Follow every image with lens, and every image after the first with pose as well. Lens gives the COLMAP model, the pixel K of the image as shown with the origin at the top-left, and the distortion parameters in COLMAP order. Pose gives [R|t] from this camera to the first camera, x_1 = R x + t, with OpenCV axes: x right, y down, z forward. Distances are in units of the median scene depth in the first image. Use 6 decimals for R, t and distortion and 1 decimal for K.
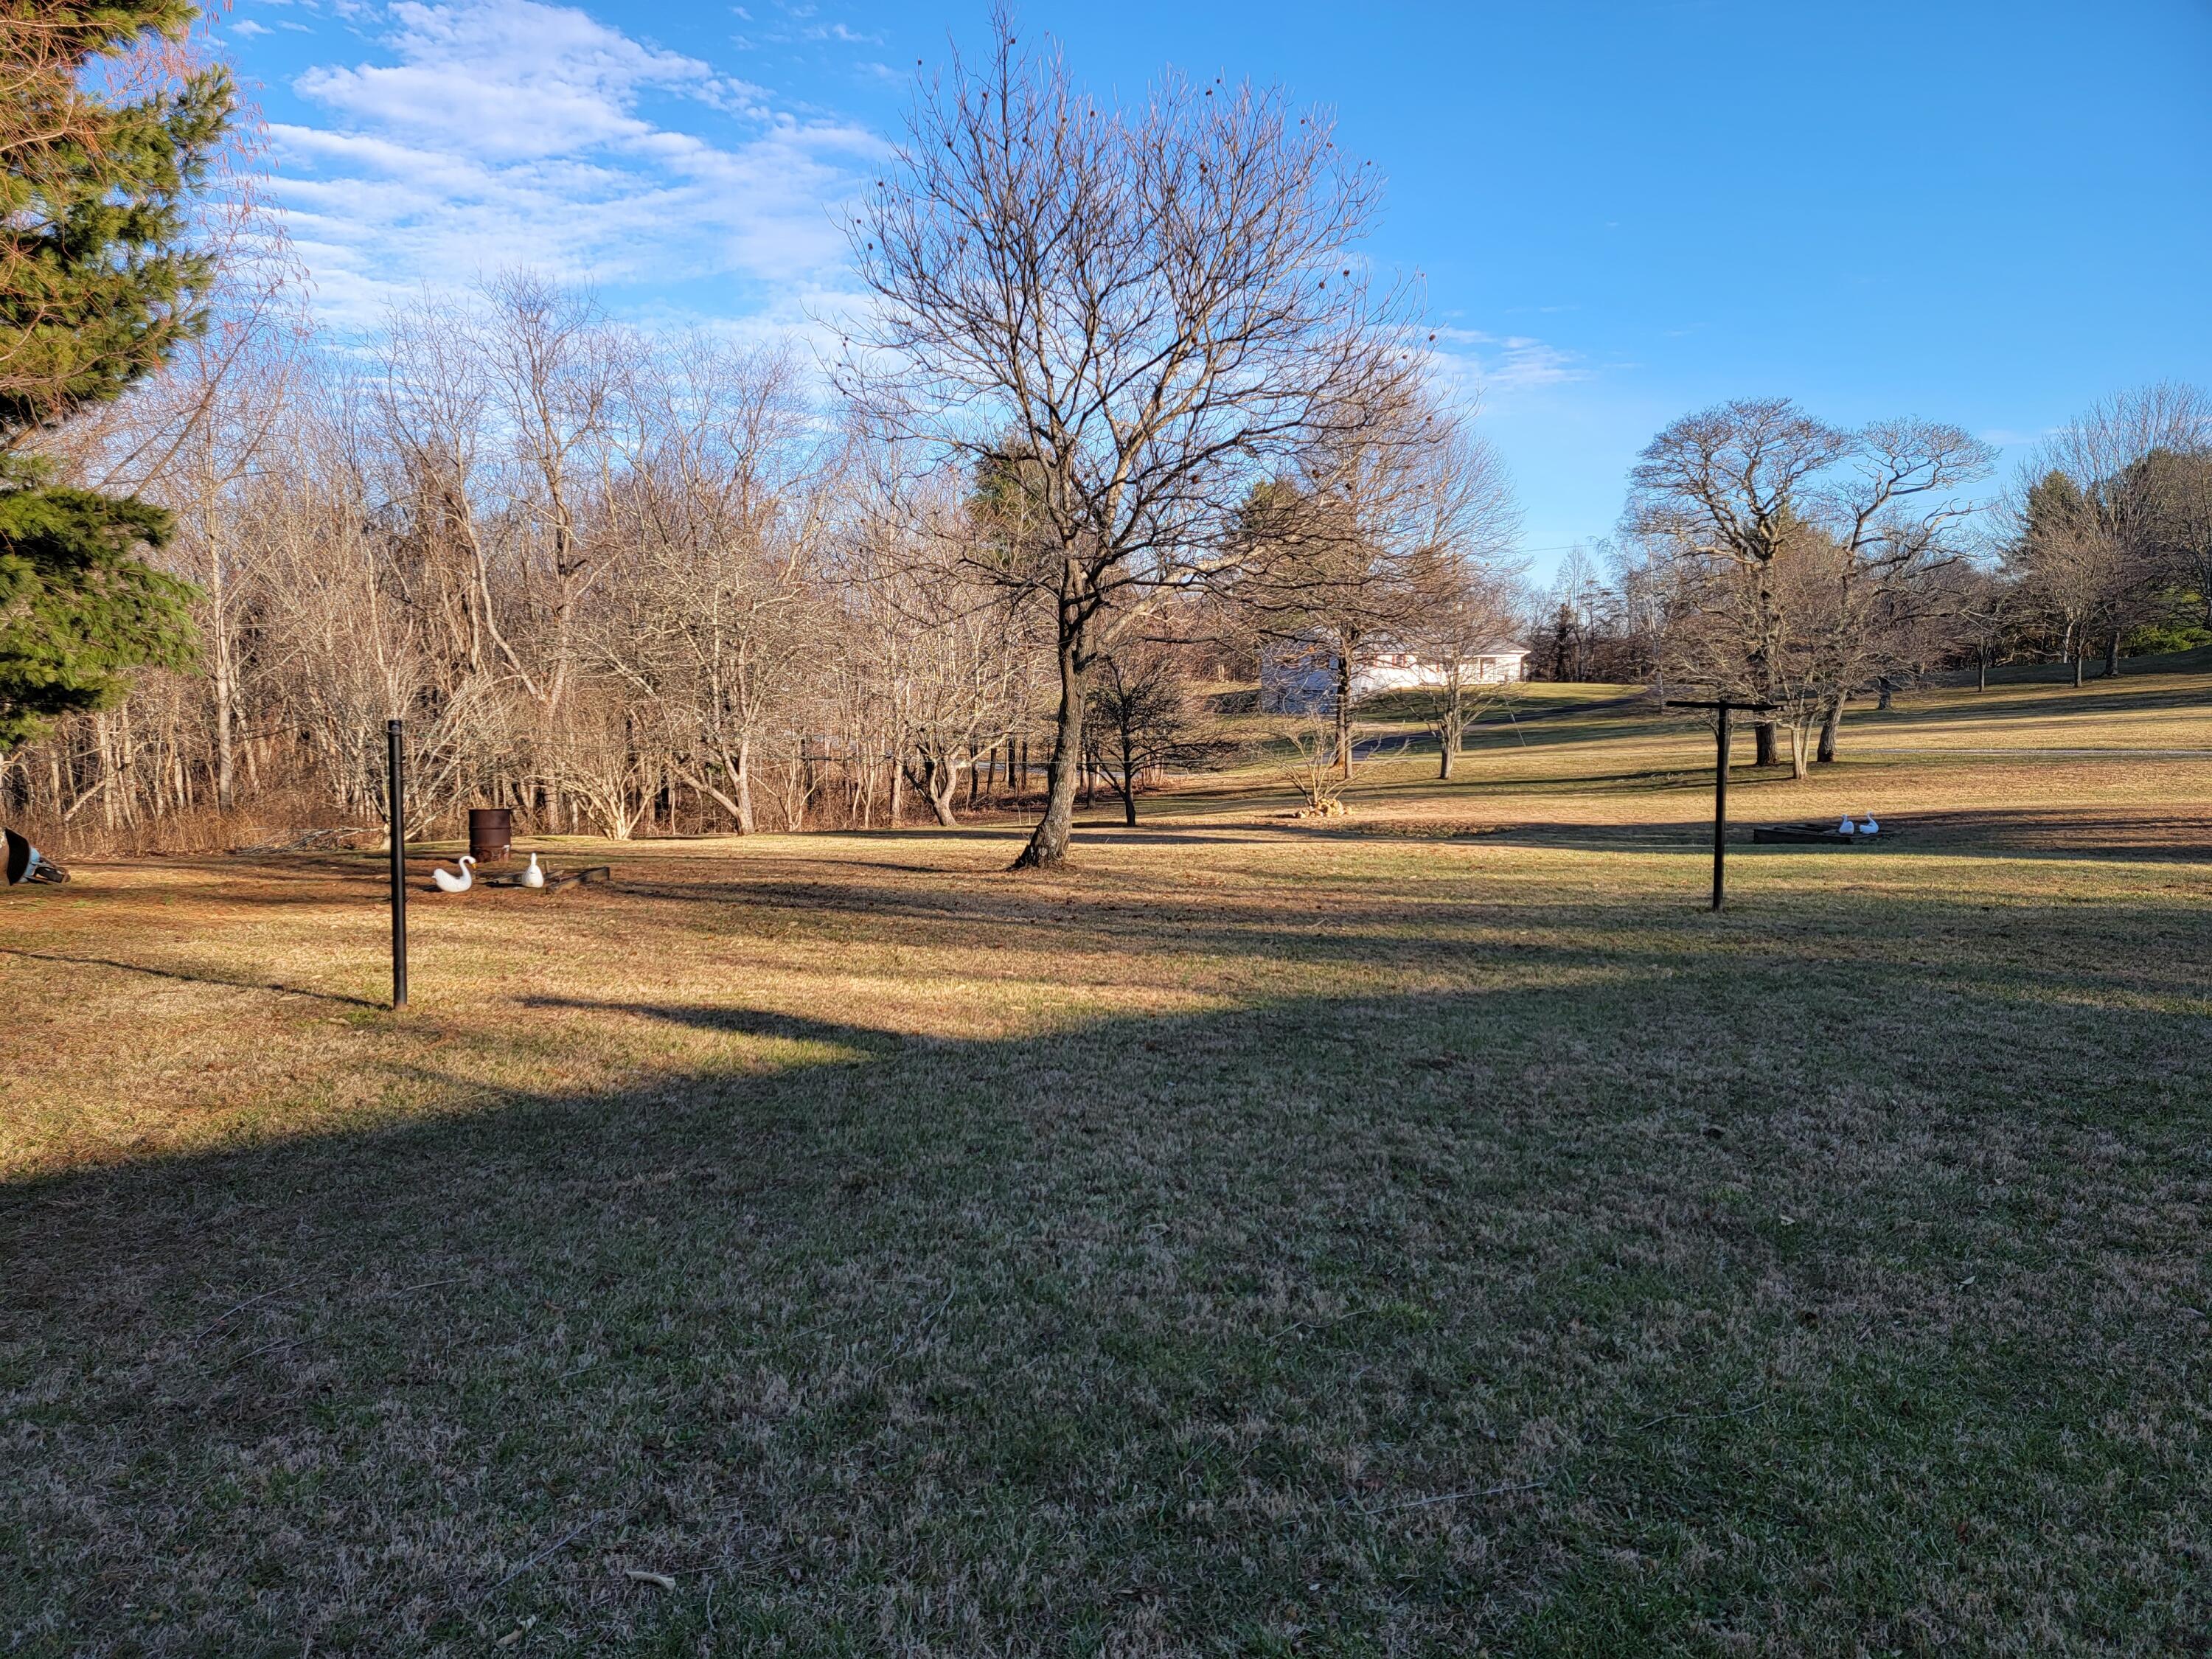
lens RADIAL K [[1563.9, 0, 1097.3], [0, 1563.9, 832.8], [0, 0, 1]] dist [0.067195, -0.008008]
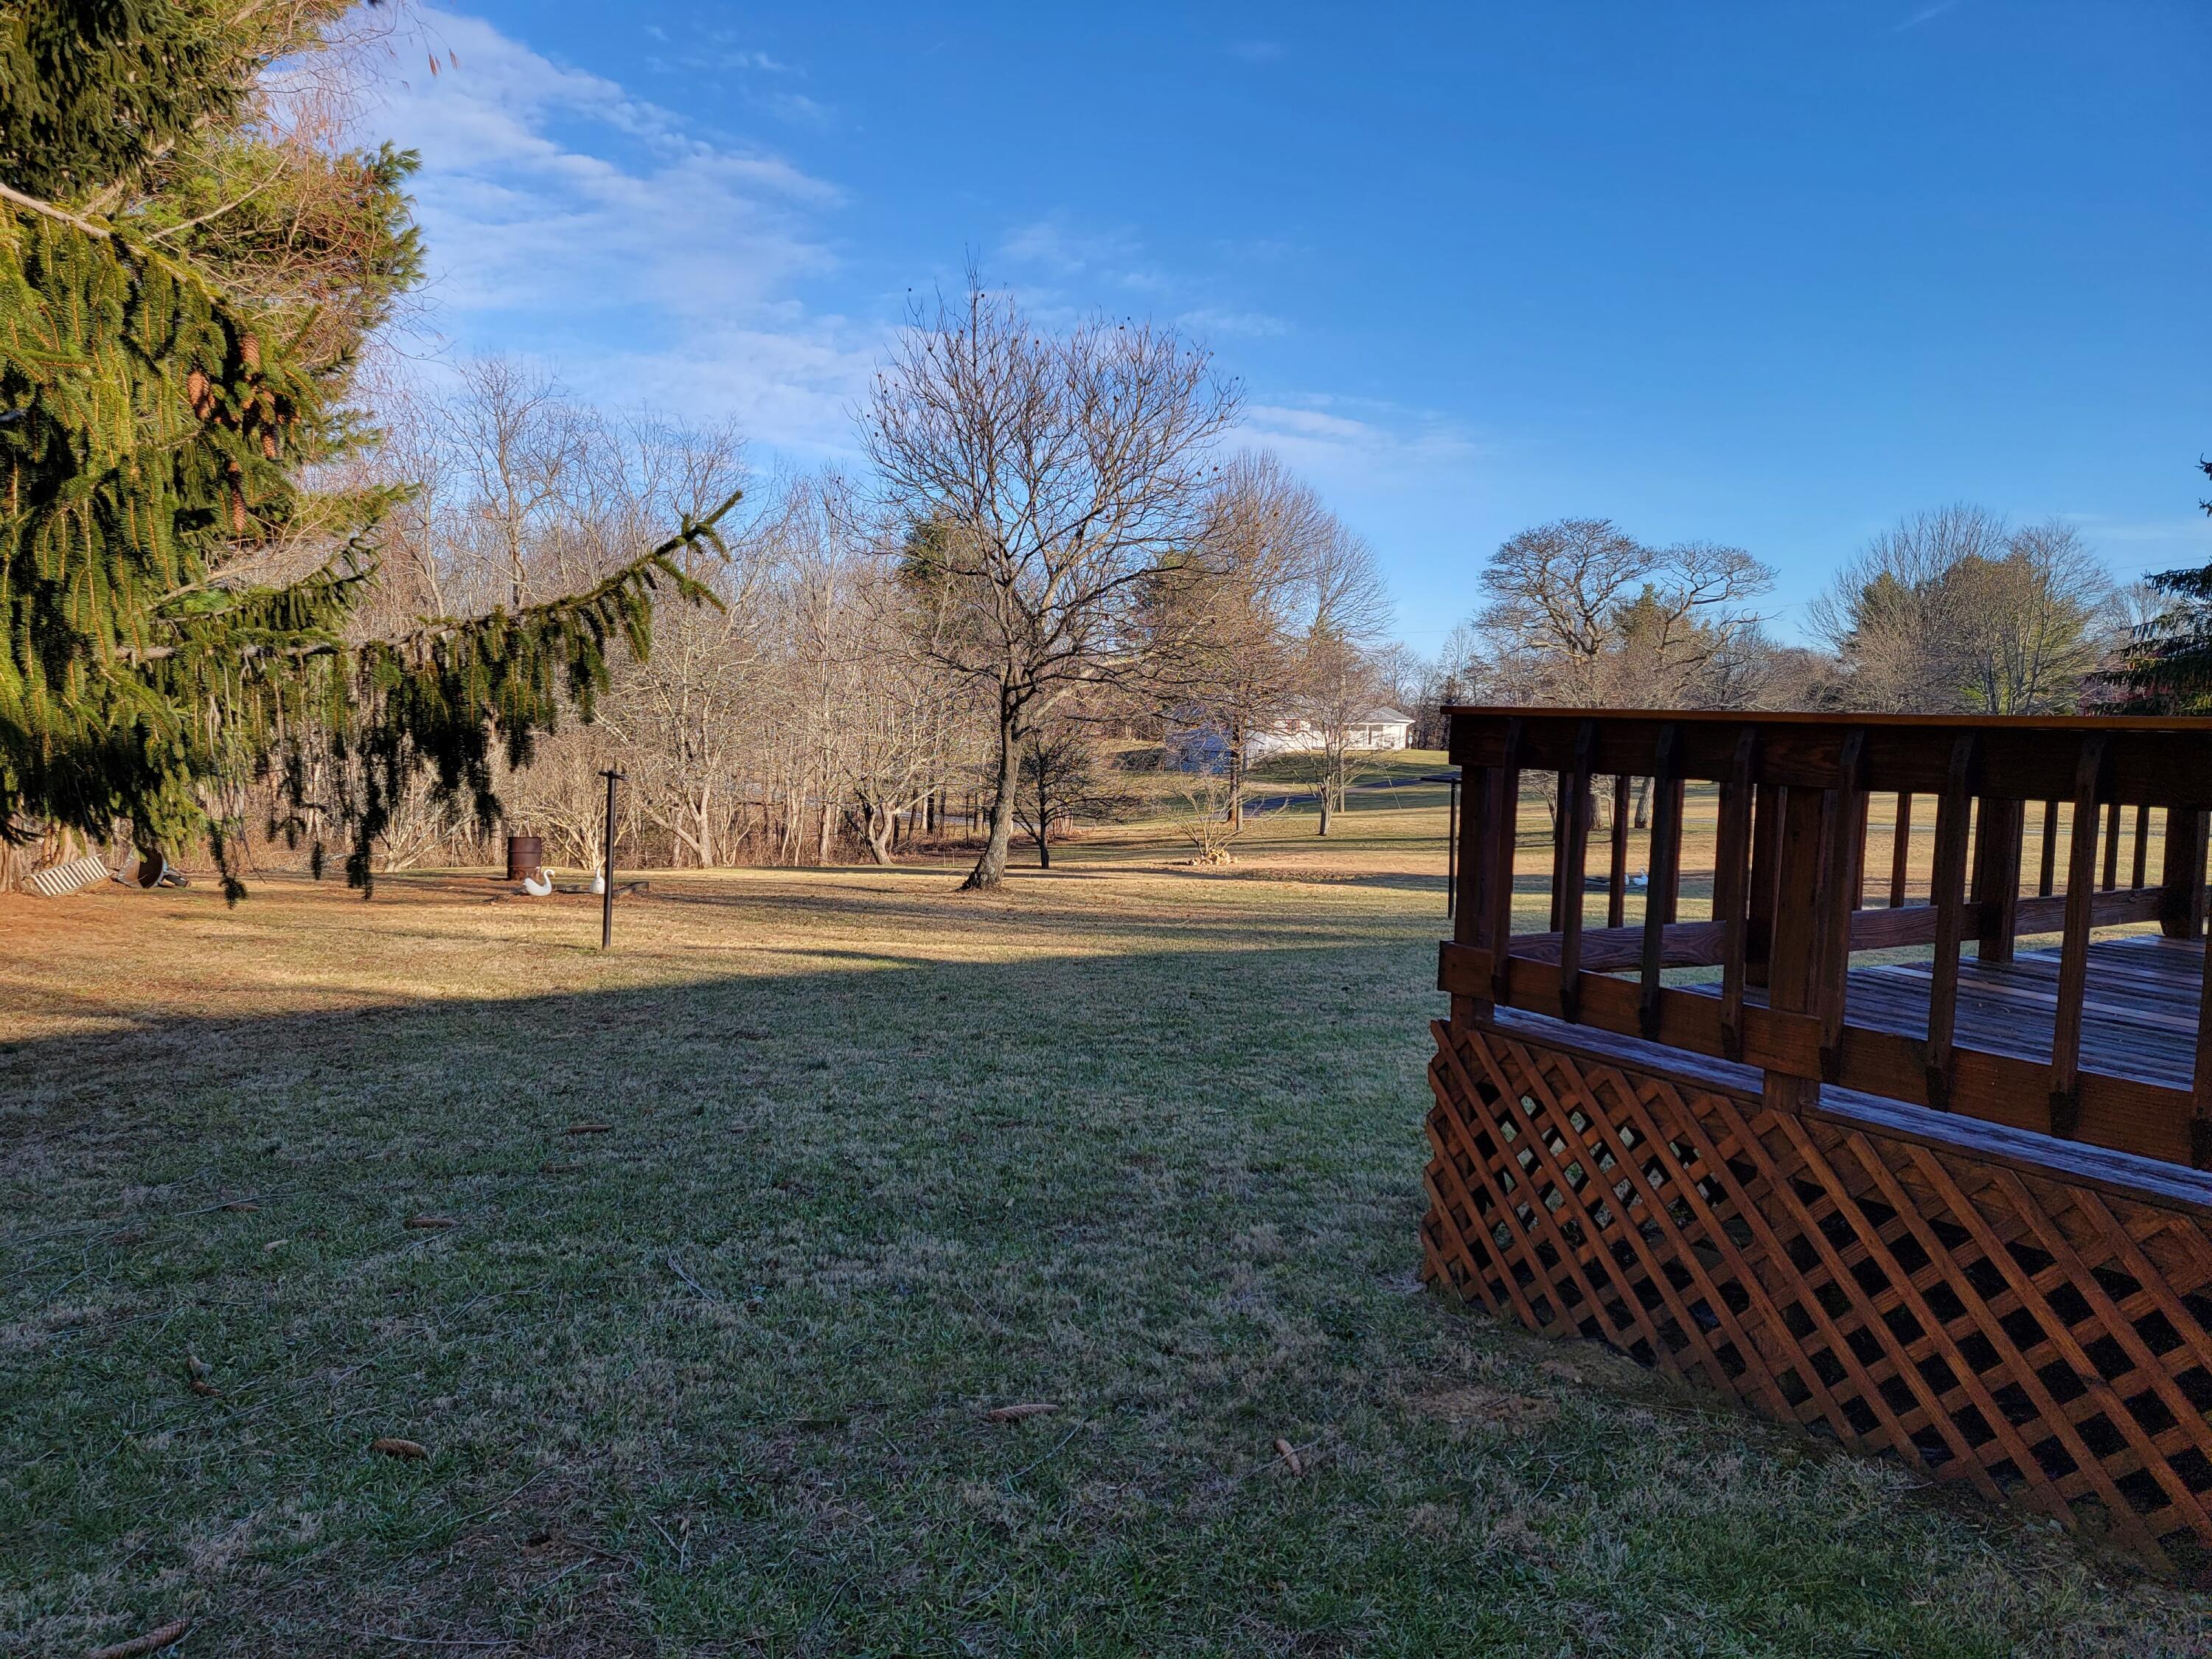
lens RADIAL K [[1563.9, 0, 1125.0], [0, 1563.9, 823.1], [0, 0, 1]] dist [0.067195, -0.008008]
pose [[0.996714, 0.023918, 0.077392, -0.008493], [-0.020761, 0.998929, -0.041344, 0.007658], [-0.078298, 0.039601, 0.996143, -0.129959]]
